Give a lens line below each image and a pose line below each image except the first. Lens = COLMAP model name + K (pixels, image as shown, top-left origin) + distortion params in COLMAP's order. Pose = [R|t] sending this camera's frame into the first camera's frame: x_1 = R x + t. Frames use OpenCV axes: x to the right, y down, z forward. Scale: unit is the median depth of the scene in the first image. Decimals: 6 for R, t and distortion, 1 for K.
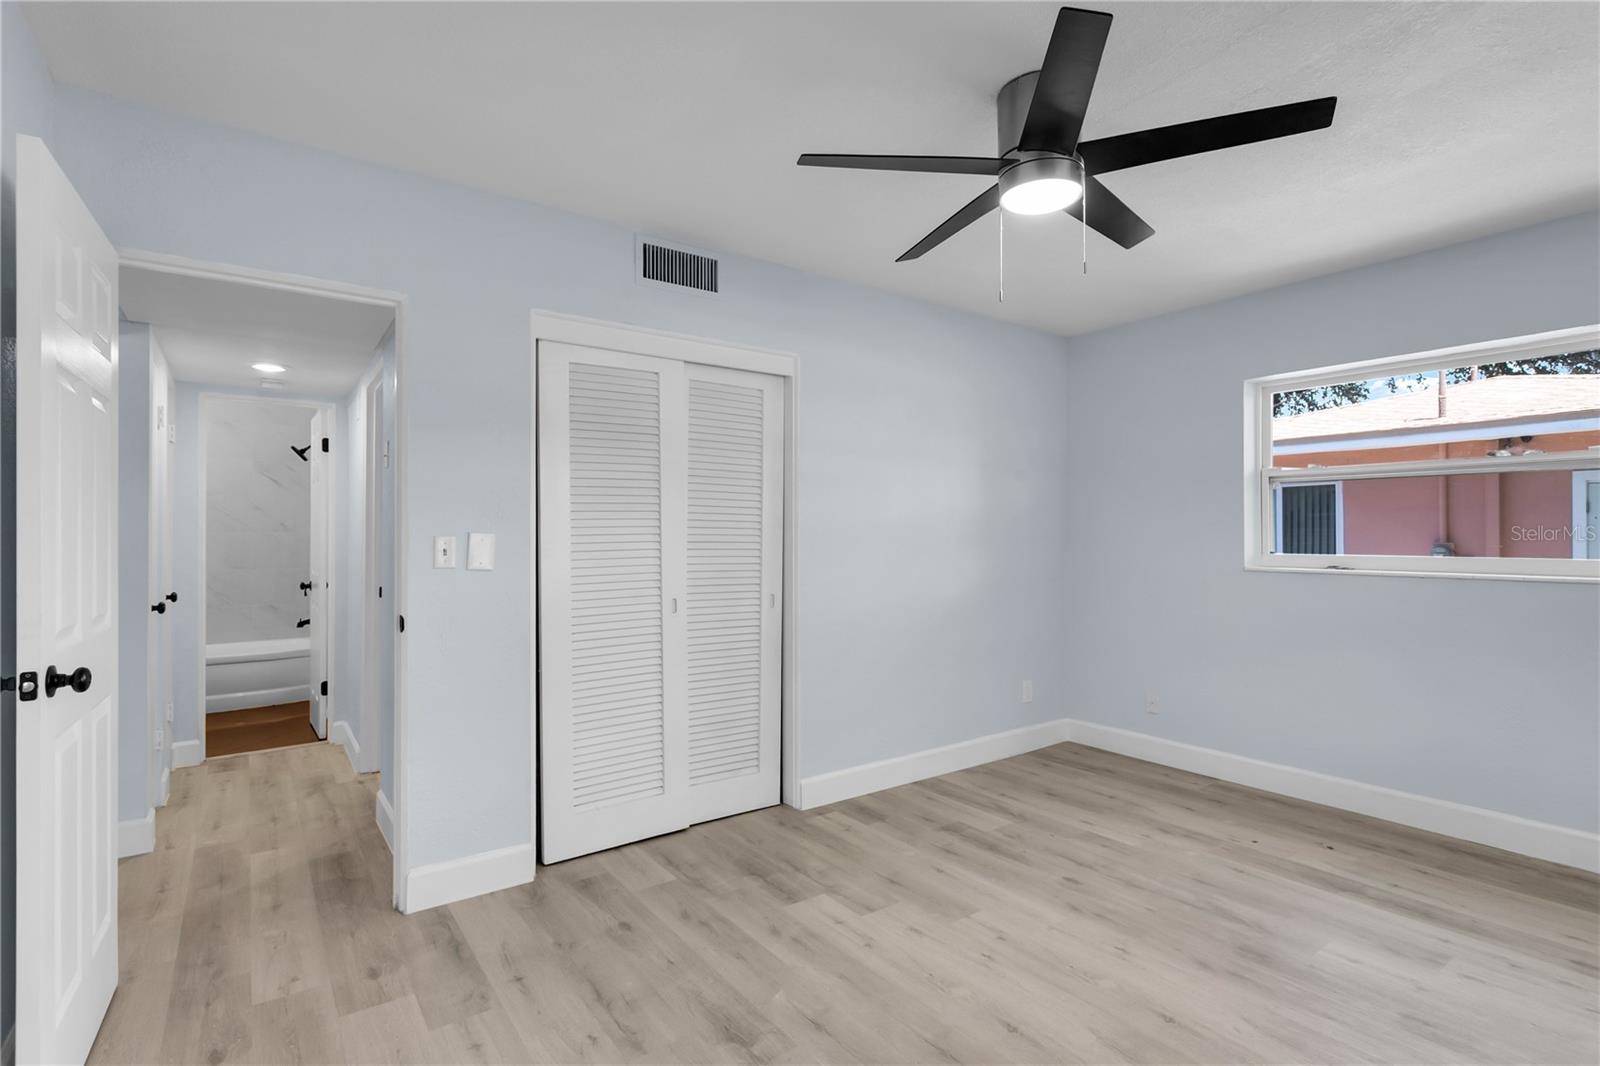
lens RADIAL K [[771.9, 0, 806.7], [0, 771.9, 527.9], [0, 0, 1]] dist [0.001690, 0.000022]
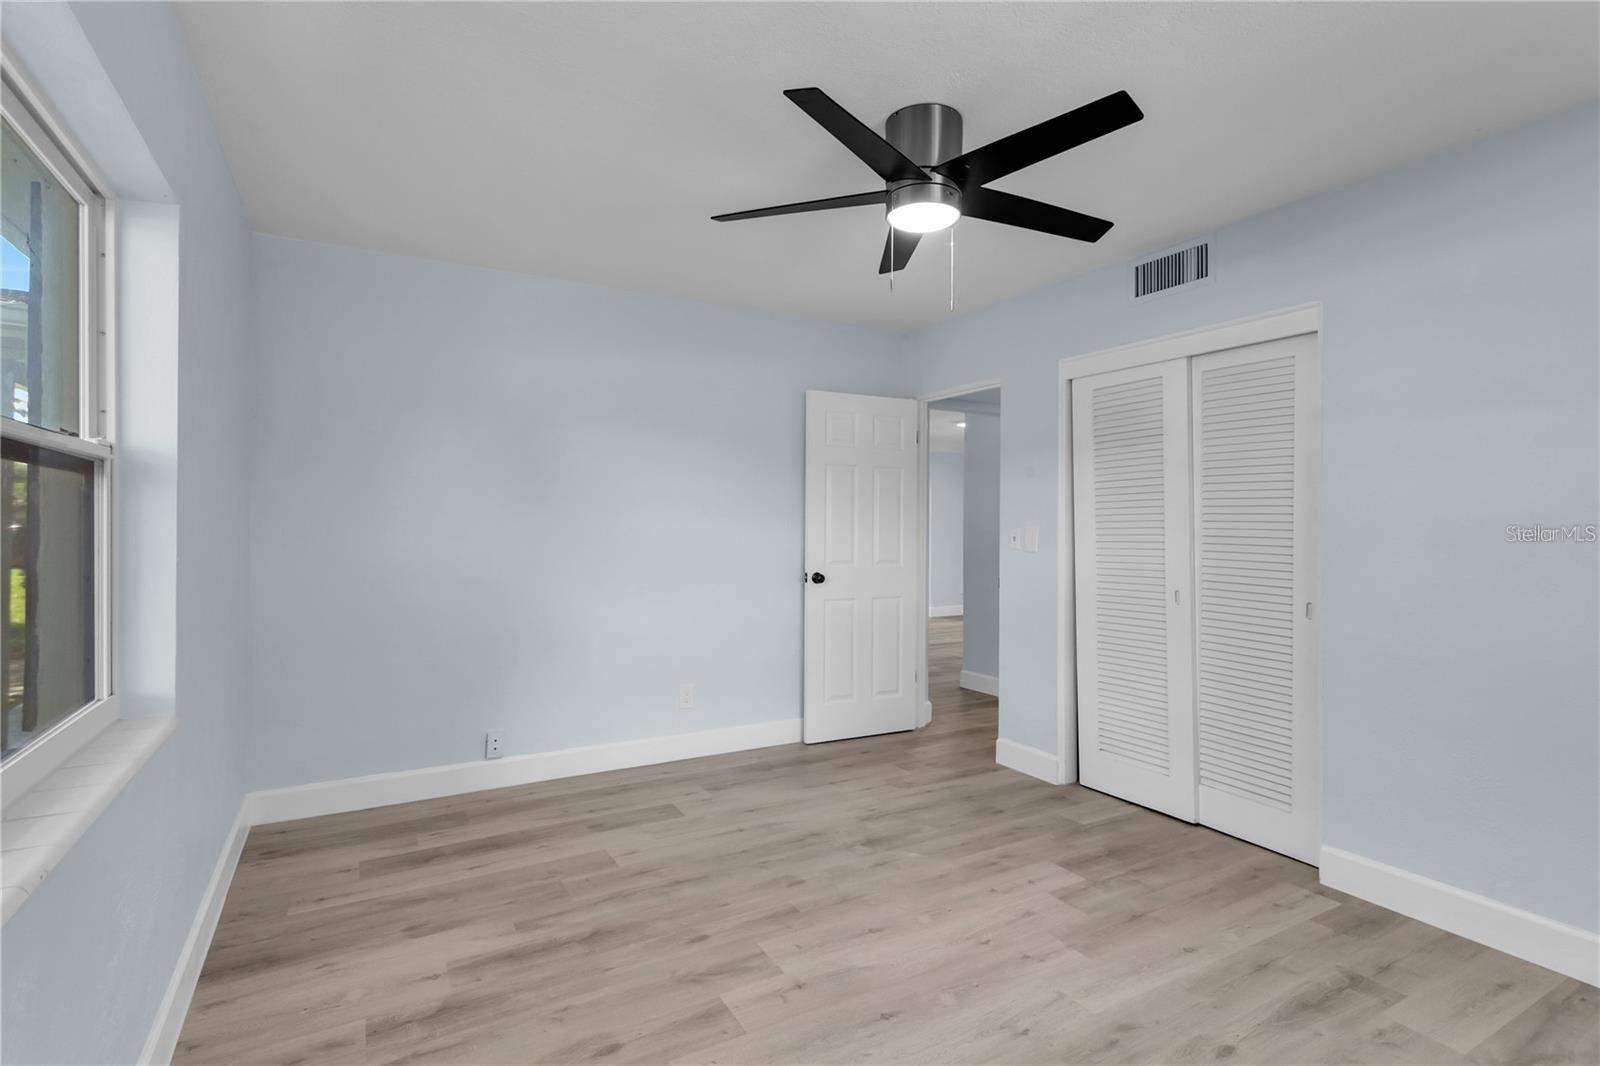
lens RADIAL K [[780.7, 0, 801.8], [0, 780.7, 502.9], [0, 0, 1]] dist [-0.000397, -0.000559]
pose [[-0.115832, -0.029684, -0.992825, 0.990619], [0.005260, 0.999521, -0.030498, 0.004477], [0.993255, -0.008755, -0.115620, 0.671795]]
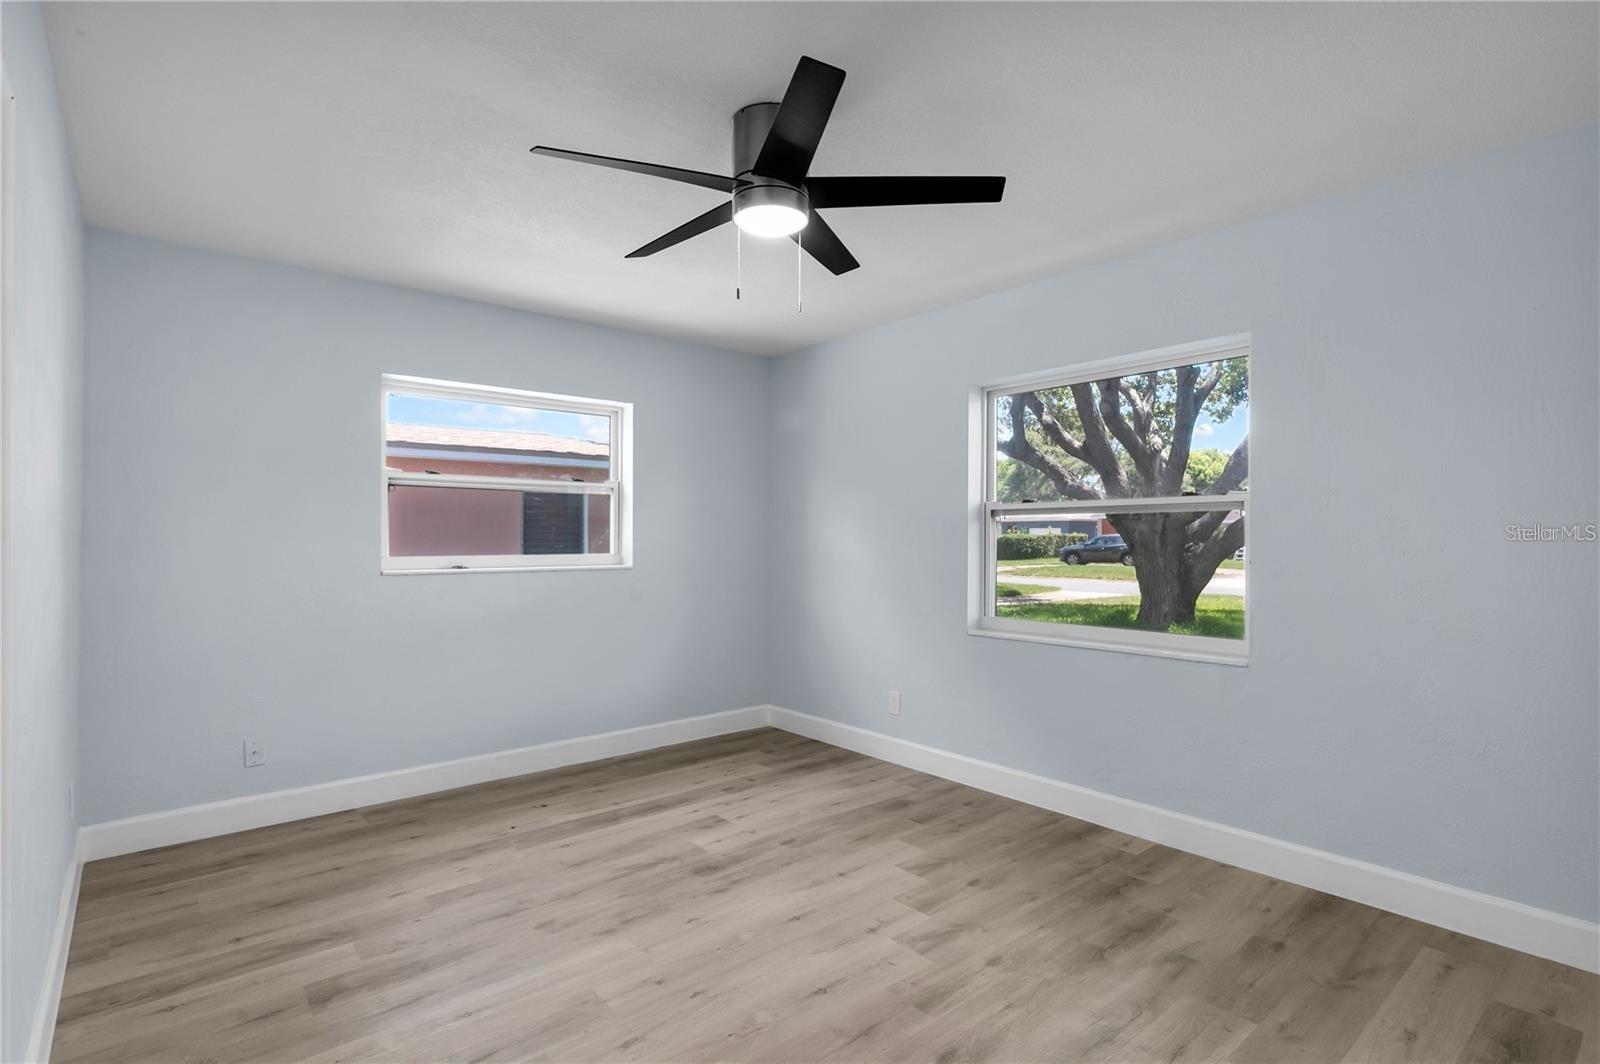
lens RADIAL K [[771.9, 0, 806.7], [0, 771.9, 526.9], [0, 0, 1]] dist [0.001690, 0.000022]
pose [[-0.077311, 0.014909, 0.996896, -0.536148], [-0.010471, 0.999821, -0.015765, 0.007665], [-0.996952, -0.011657, -0.077141, 0.720555]]
